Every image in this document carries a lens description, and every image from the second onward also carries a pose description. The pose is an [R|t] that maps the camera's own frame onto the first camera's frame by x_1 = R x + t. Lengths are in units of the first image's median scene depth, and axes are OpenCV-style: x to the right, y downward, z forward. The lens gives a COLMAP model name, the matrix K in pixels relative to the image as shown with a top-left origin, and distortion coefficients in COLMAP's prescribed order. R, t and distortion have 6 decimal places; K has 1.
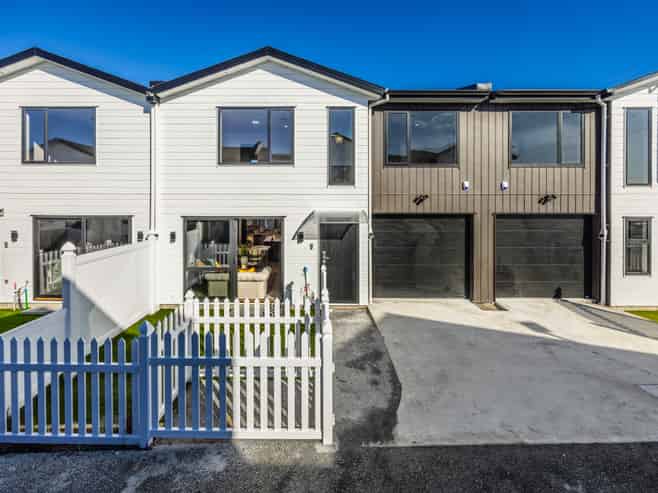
lens RADIAL K [[298.8, 0, 328.3], [0, 298.8, 216.5], [0, 0, 1]] dist [-0.001554, 0.000078]
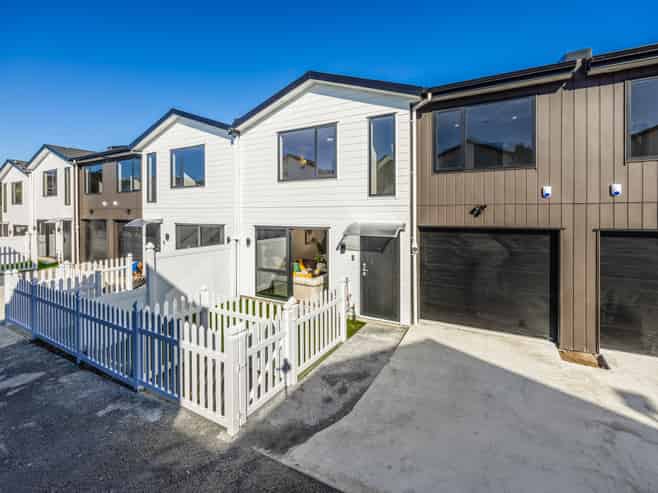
lens RADIAL K [[293.2, 0, 329.5], [0, 293.2, 226.1], [0, 0, 1]] dist [-0.003009, -0.000425]
pose [[0.880118, 0.019255, -0.474364, 0.344341], [-0.019248, 0.999803, 0.004871, -0.009970], [0.474364, 0.004843, 0.880315, 0.089367]]
